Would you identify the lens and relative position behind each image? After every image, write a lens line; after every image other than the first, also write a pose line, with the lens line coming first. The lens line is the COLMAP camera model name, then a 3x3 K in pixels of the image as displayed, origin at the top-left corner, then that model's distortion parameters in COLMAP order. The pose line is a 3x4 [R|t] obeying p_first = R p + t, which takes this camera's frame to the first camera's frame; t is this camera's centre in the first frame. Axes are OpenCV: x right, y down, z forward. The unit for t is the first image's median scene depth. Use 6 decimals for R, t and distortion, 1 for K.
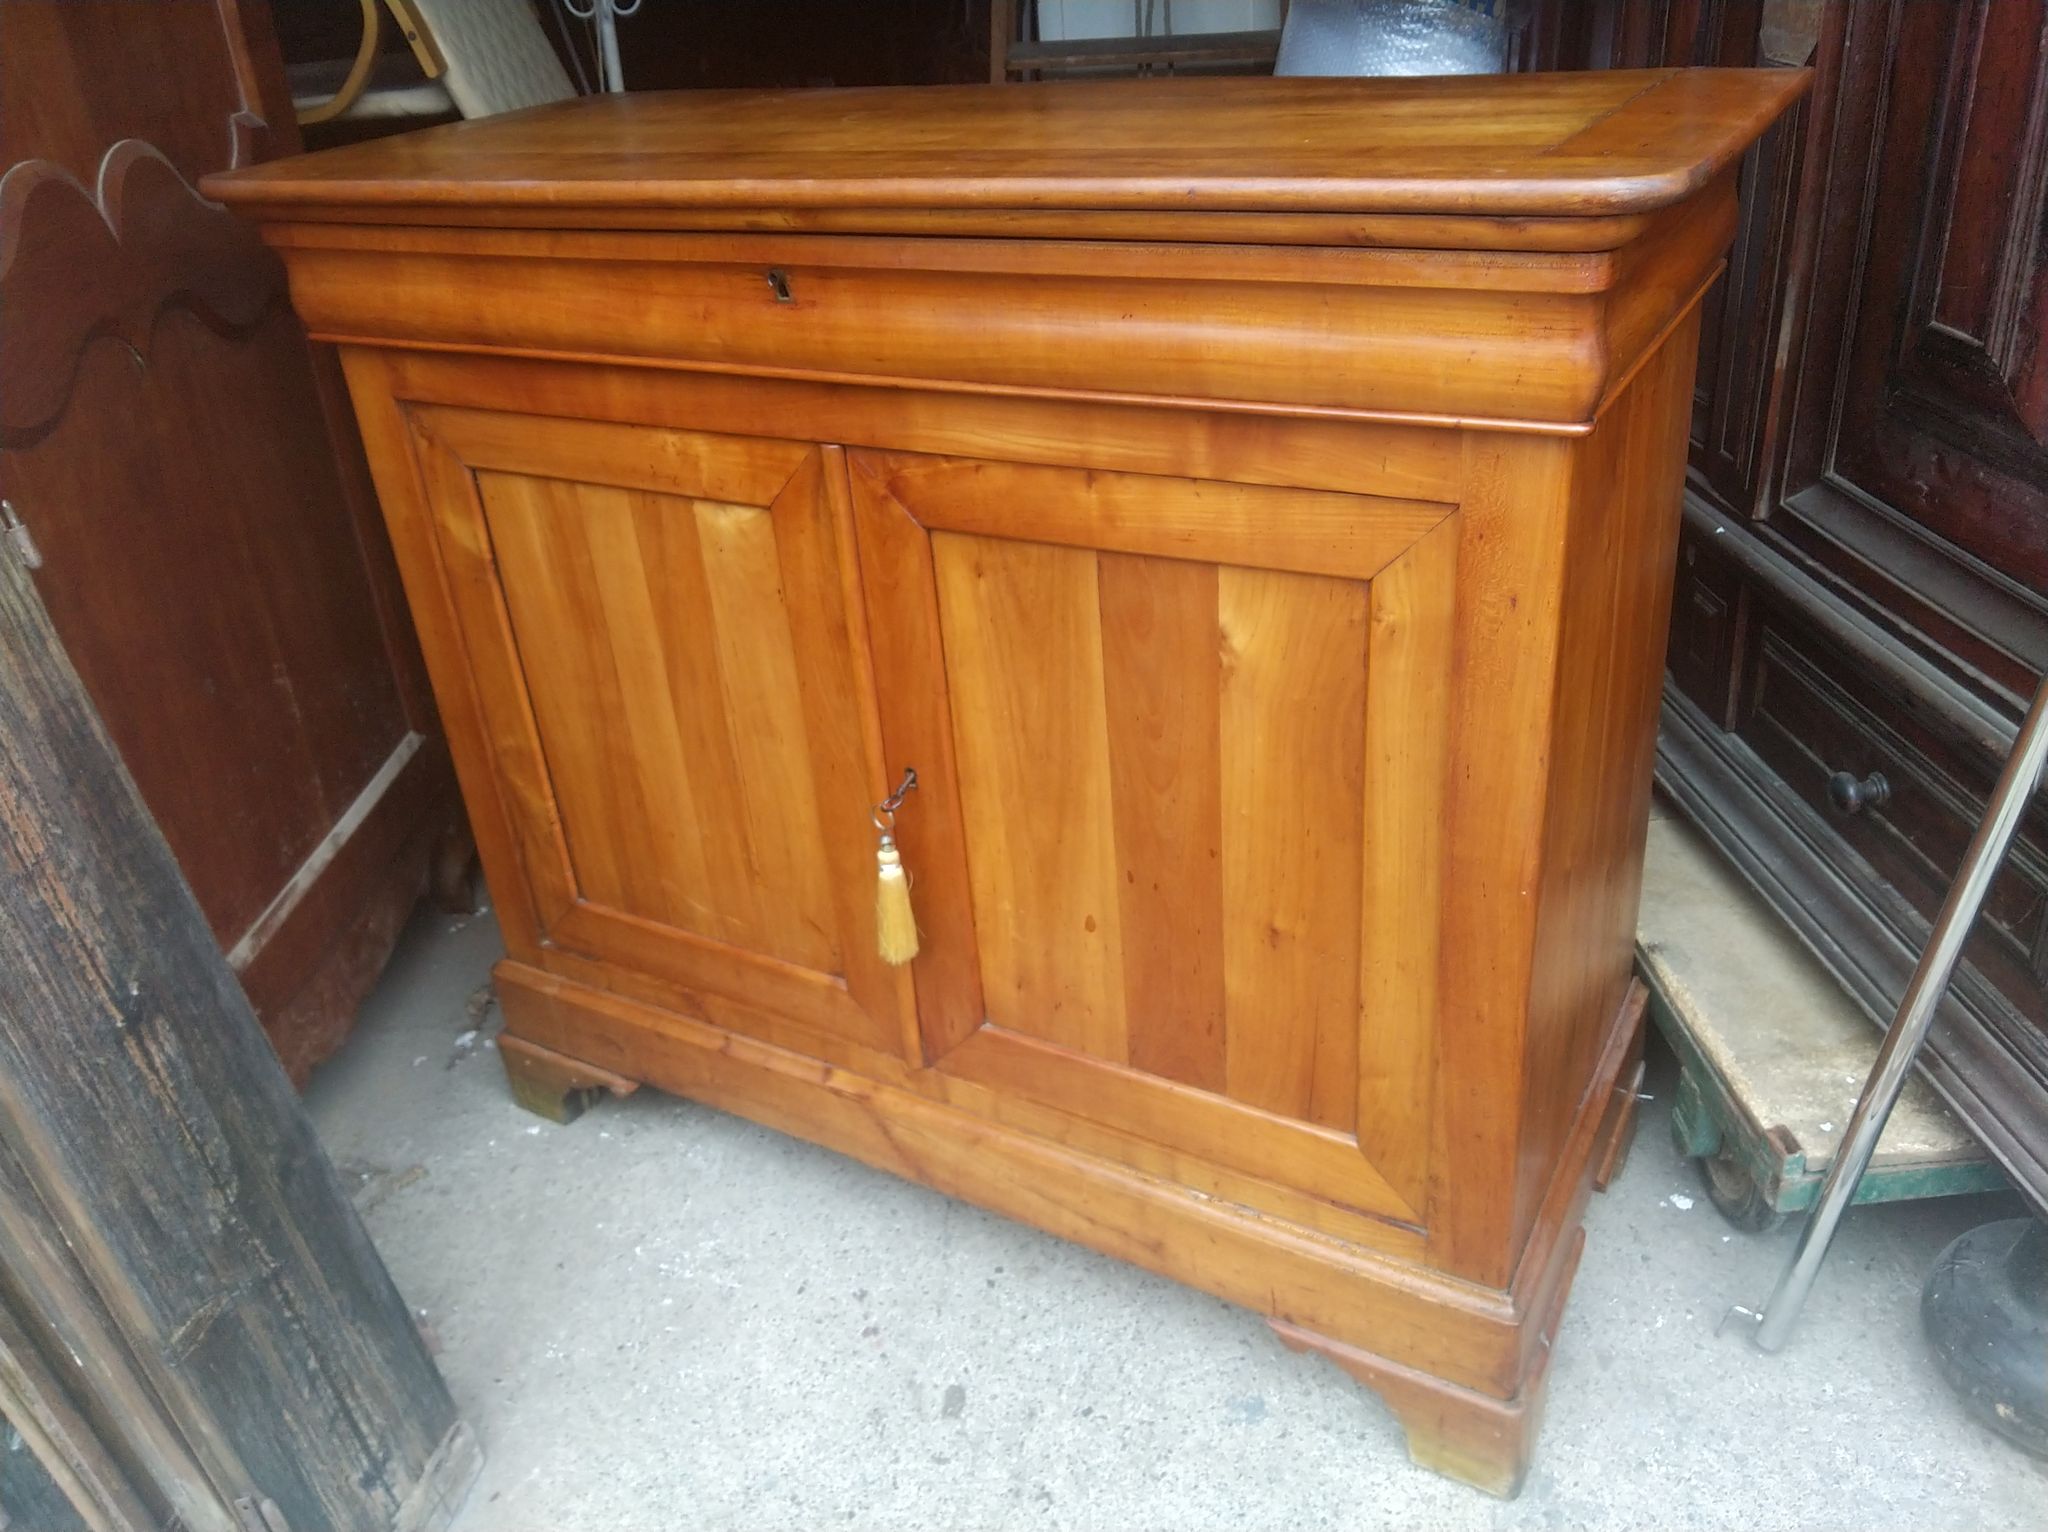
lens RADIAL K [[1644.8, 0, 1040.1], [0, 1644.8, 765.5], [0, 0, 1]] dist [-0.020383, 0.020623]
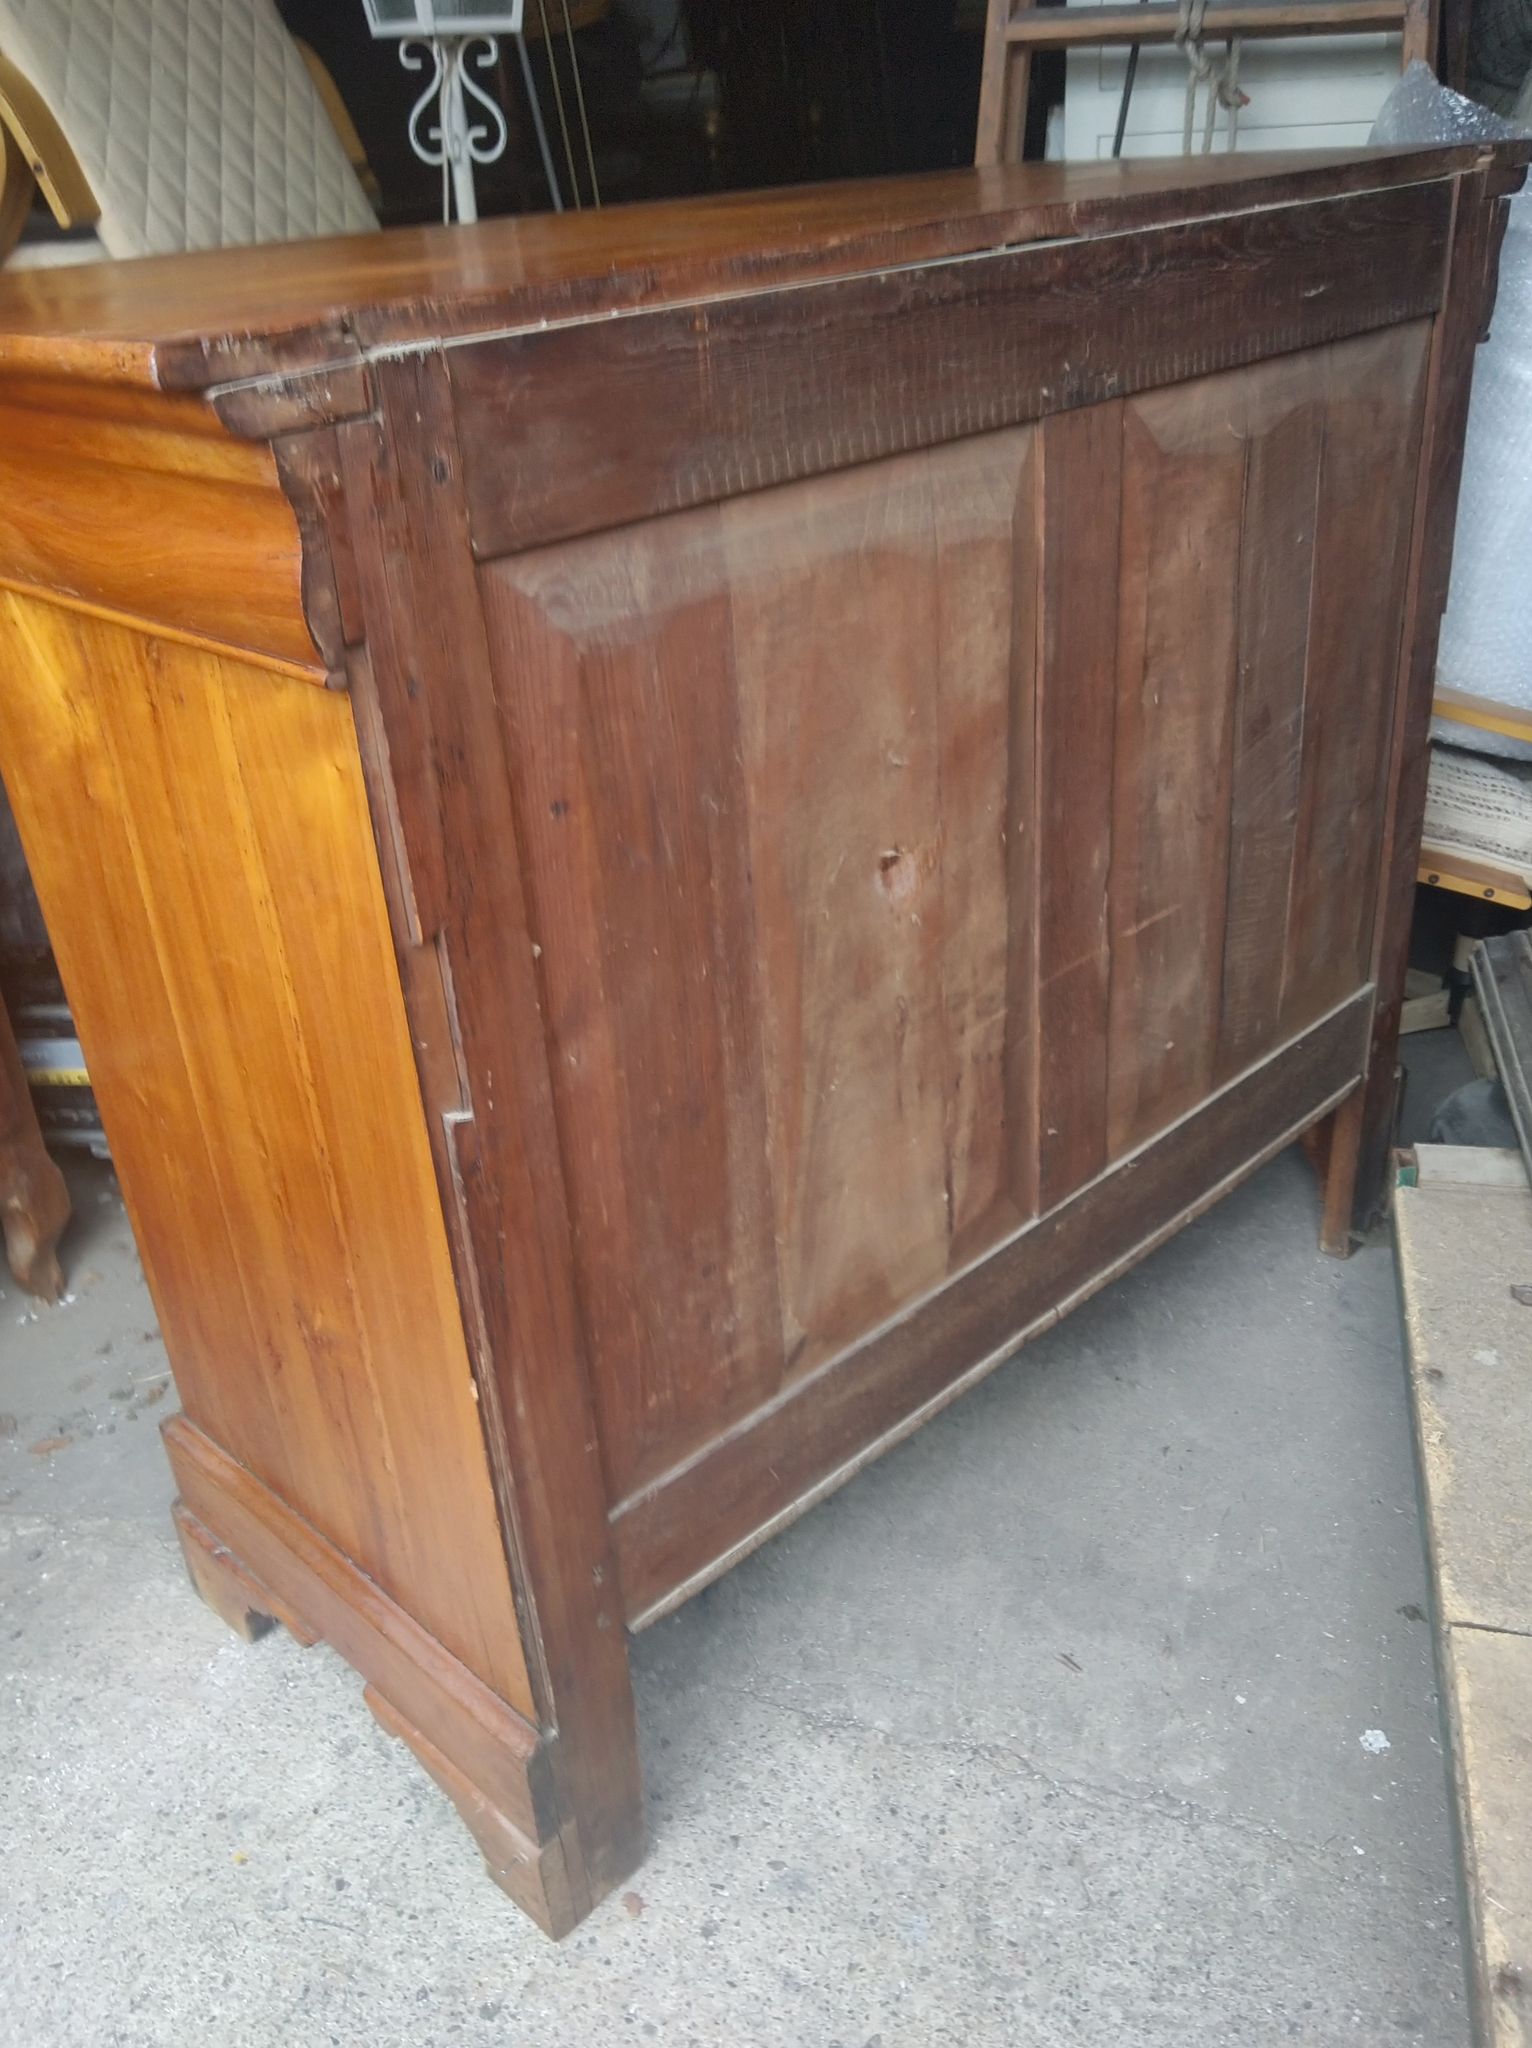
lens RADIAL K [[1717.1, 0, 776.1], [0, 1717.1, 1028.9], [0, 0, 1]] dist [-0.007095, 0.014680]
pose [[0.952625, 0.151596, -0.263674, 0.276659], [-0.146763, 0.988439, 0.038053, -0.184235], [0.266394, 0.002447, 0.963861, 0.453150]]
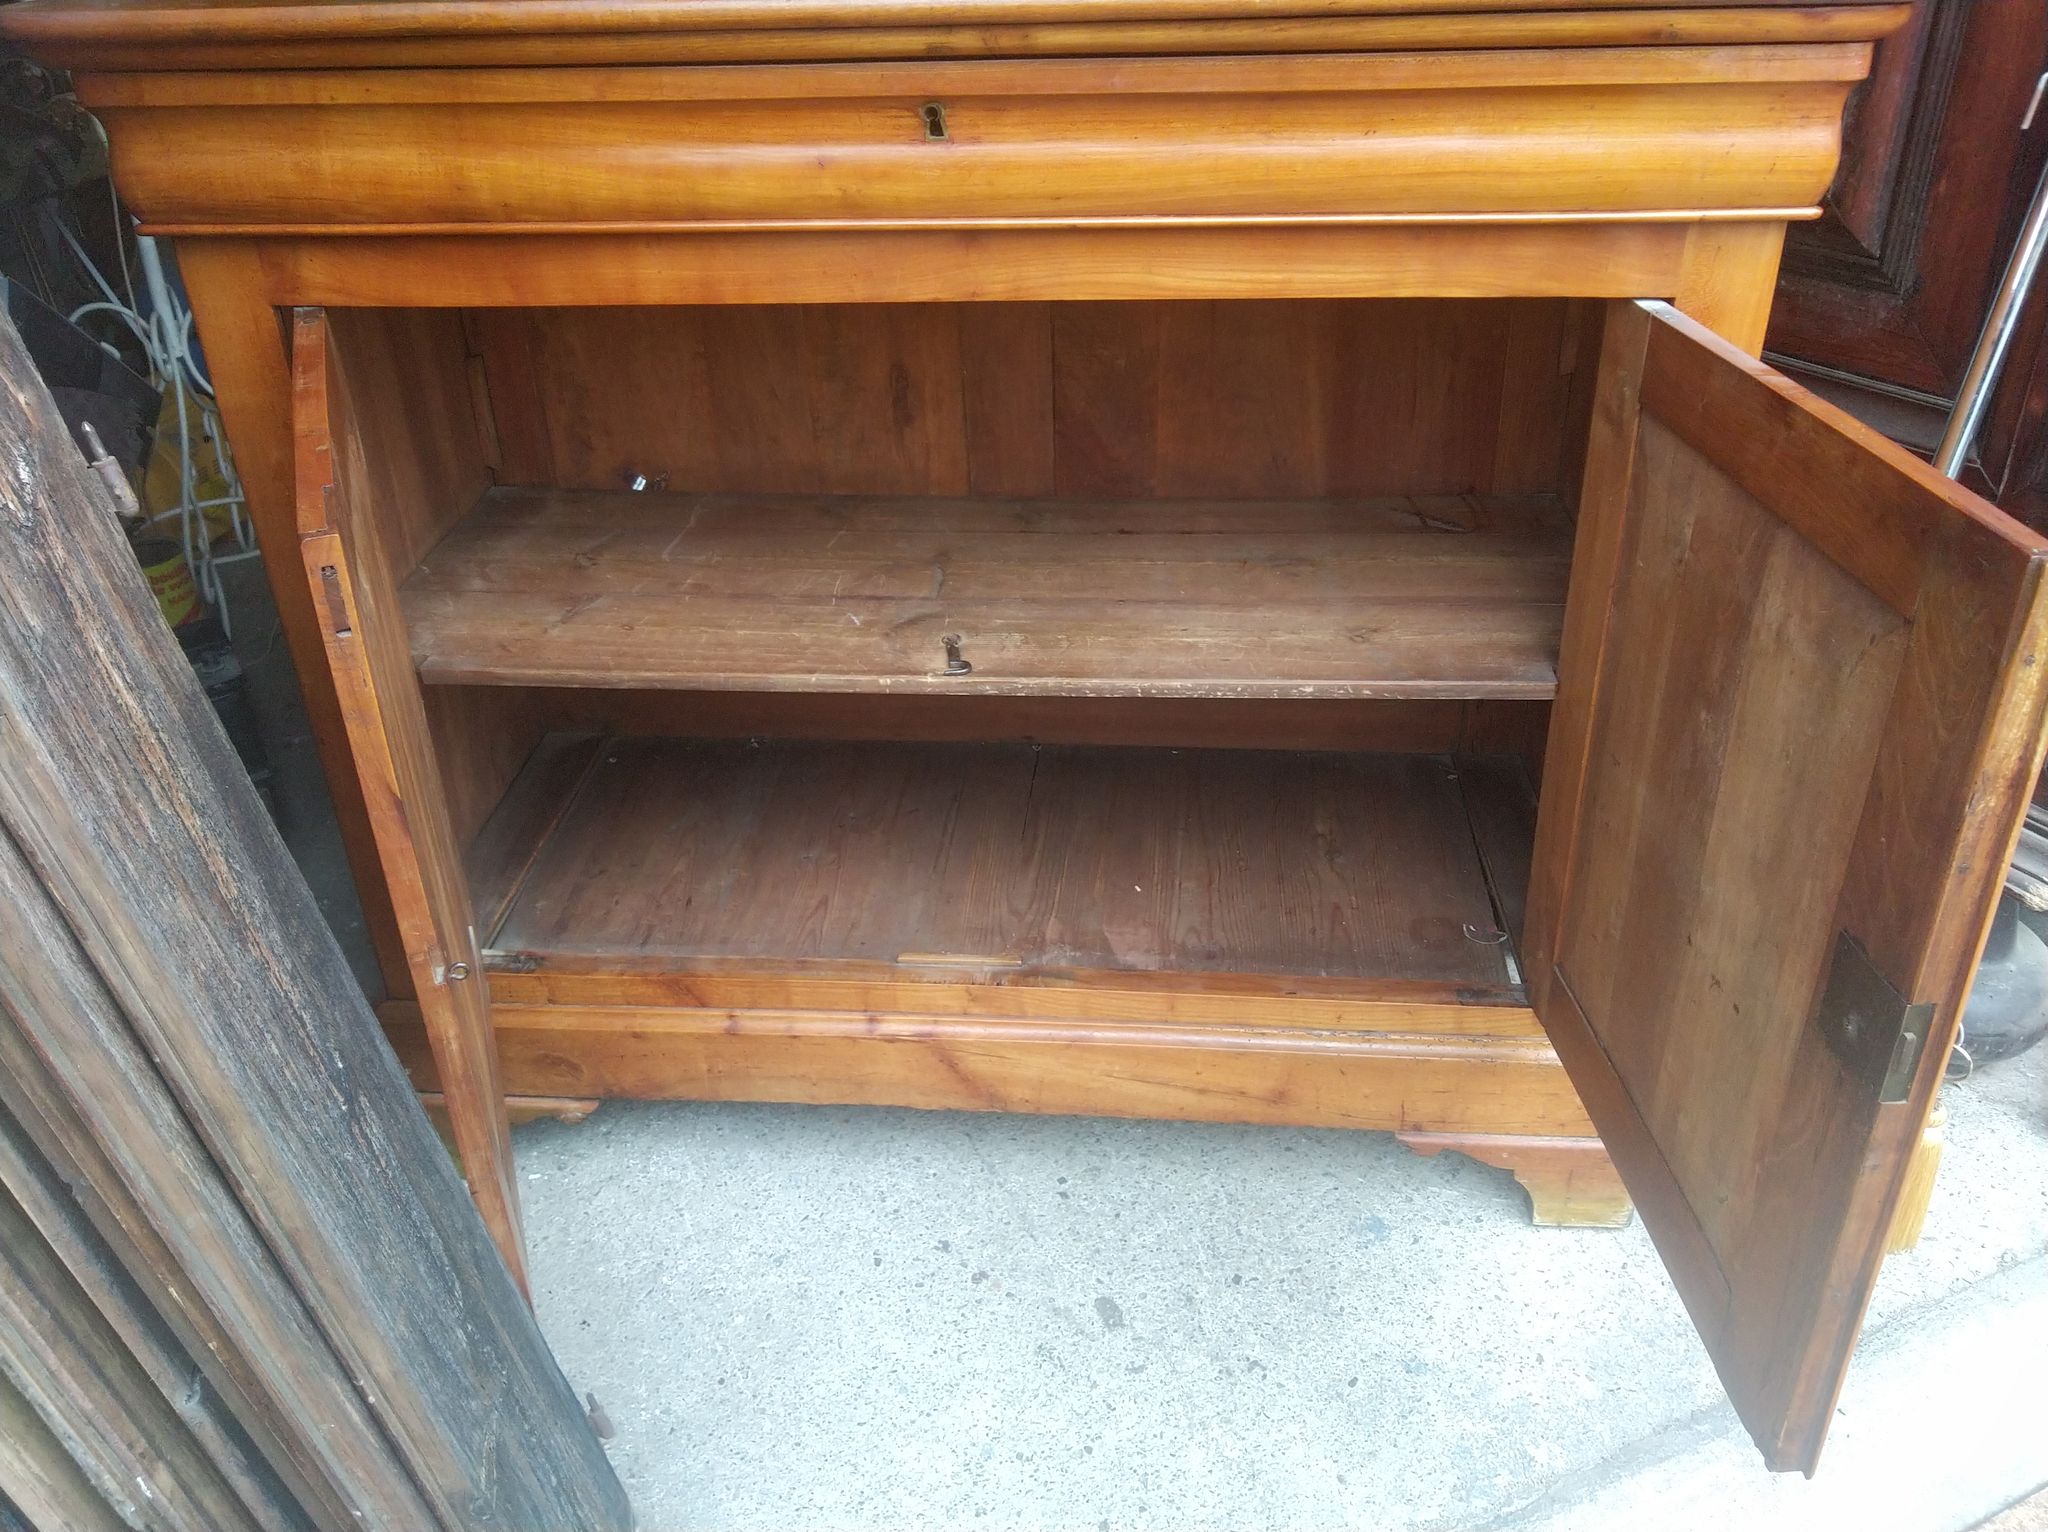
lens RADIAL K [[1644.8, 0, 1037.9], [0, 1644.8, 758.9], [0, 0, 1]] dist [-0.020383, 0.020623]
pose [[0.895921, -0.172302, 0.409436, -0.423497], [0.164466, 0.984872, 0.054580, 0.008668], [-0.412646, 0.018439, 0.910705, 0.133846]]
